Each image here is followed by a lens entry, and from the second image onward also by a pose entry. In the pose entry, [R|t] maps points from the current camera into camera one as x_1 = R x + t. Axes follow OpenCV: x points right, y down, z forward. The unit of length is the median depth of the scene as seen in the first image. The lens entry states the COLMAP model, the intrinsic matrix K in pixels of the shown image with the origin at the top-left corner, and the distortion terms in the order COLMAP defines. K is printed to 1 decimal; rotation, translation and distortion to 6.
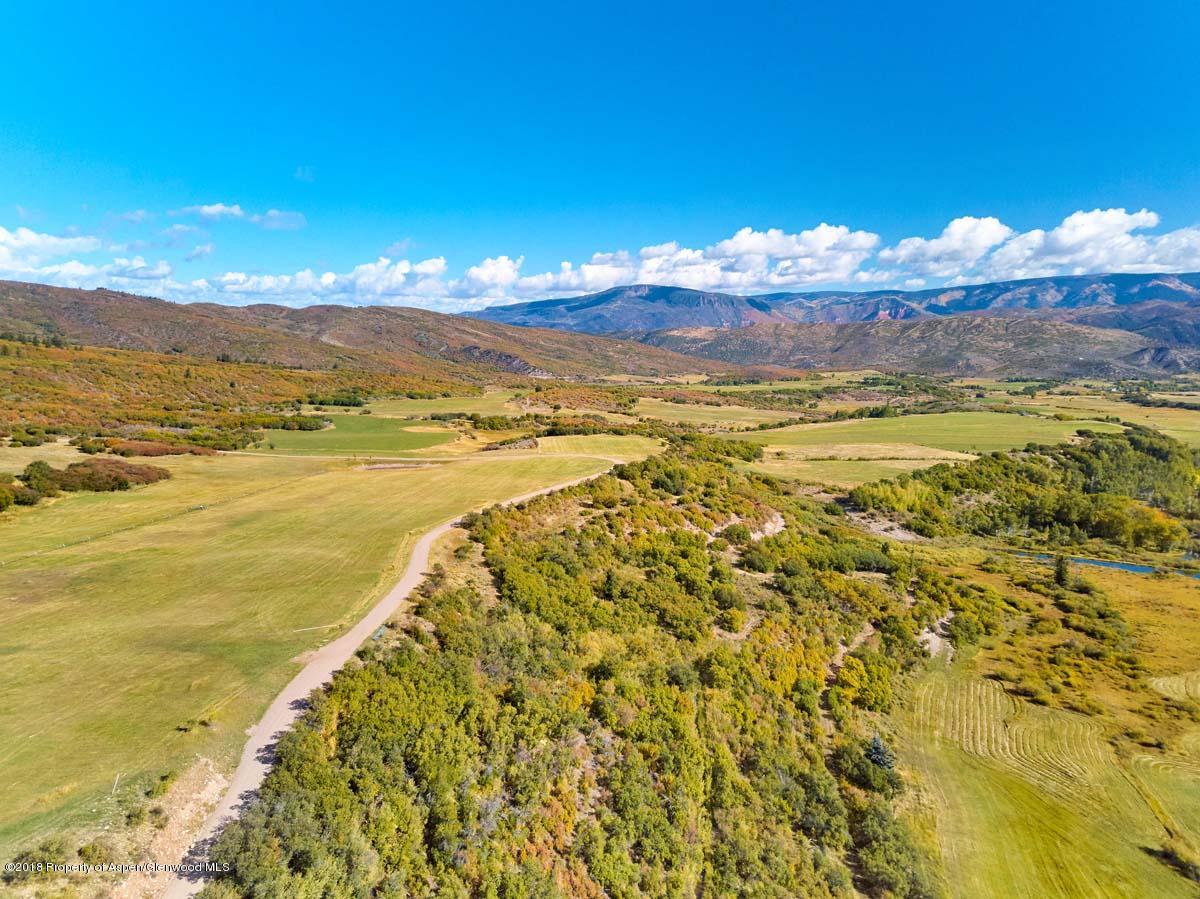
lens RADIAL K [[909.7, 0, 606.2], [0, 909.7, 443.9], [0, 0, 1]] dist [0.198290, 0.024394]
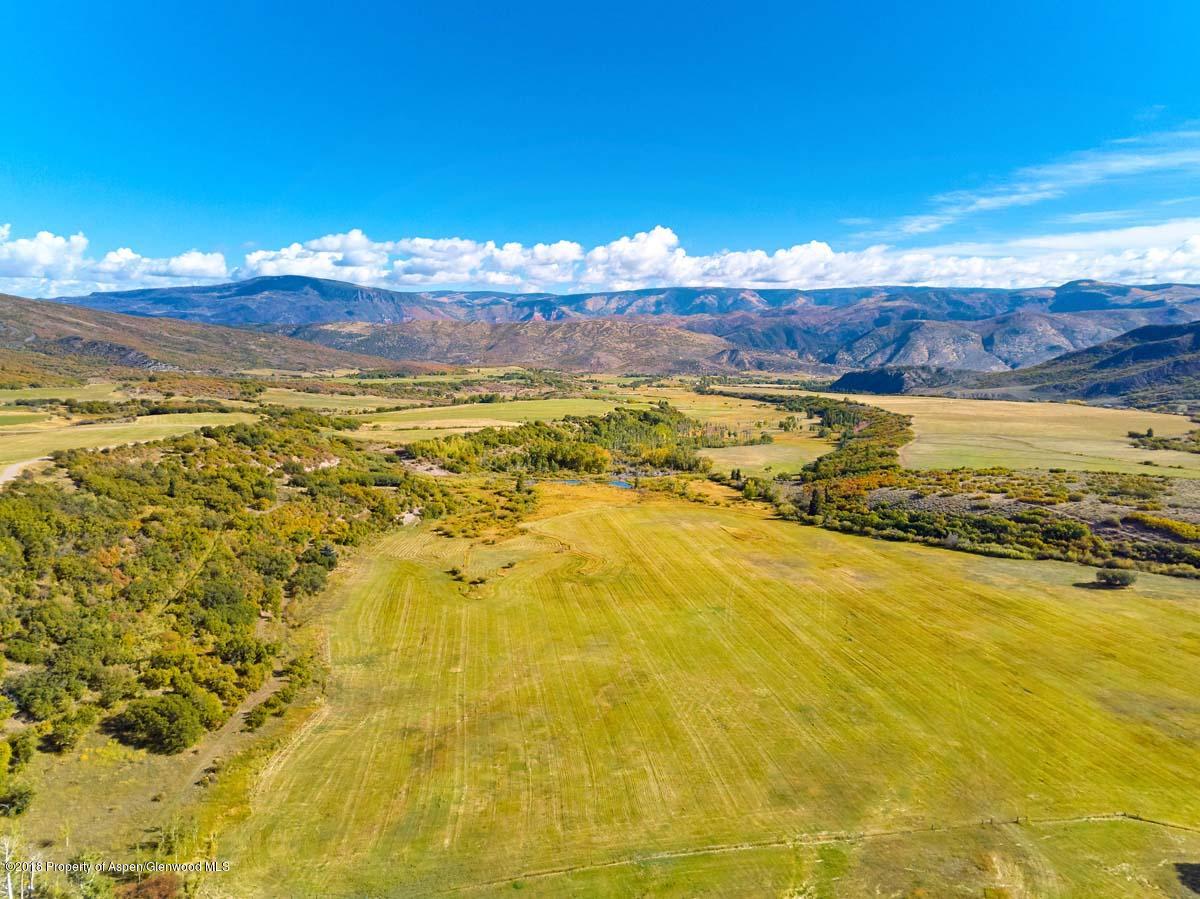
lens RADIAL K [[909.7, 0, 608.8], [0, 909.7, 448.2], [0, 0, 1]] dist [0.198290, 0.024394]
pose [[0.937133, -0.038712, 0.346820, 0.012274], [0.036229, 0.999250, 0.013642, 0.008035], [-0.347088, -0.000219, 0.937833, -0.065103]]
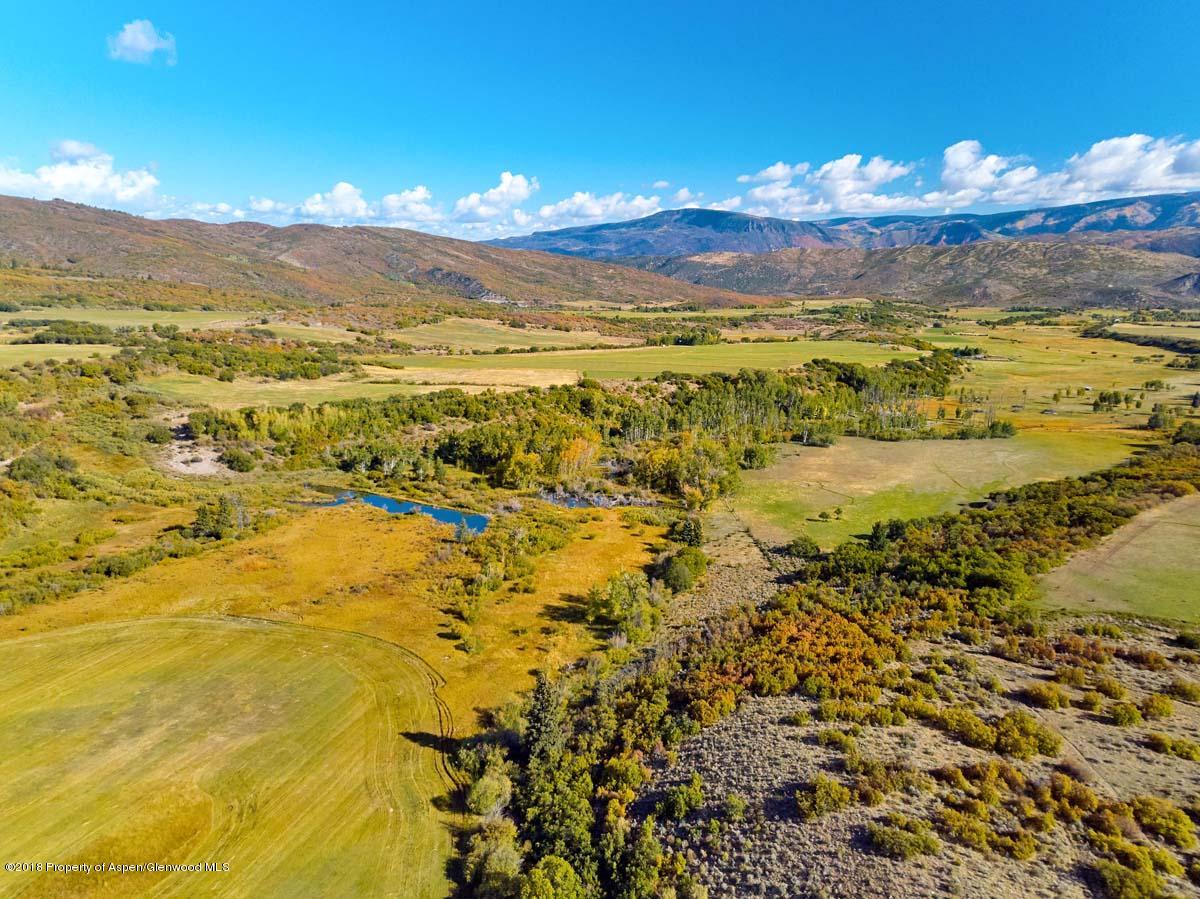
lens RADIAL K [[909.7, 0, 605.9], [0, 909.7, 444.5], [0, 0, 1]] dist [0.198290, 0.024394]
pose [[0.997073, 0.023601, -0.072727, 0.113353], [-0.017936, 0.996825, 0.077581, 0.000752], [0.074327, -0.076050, 0.994330, 0.024006]]
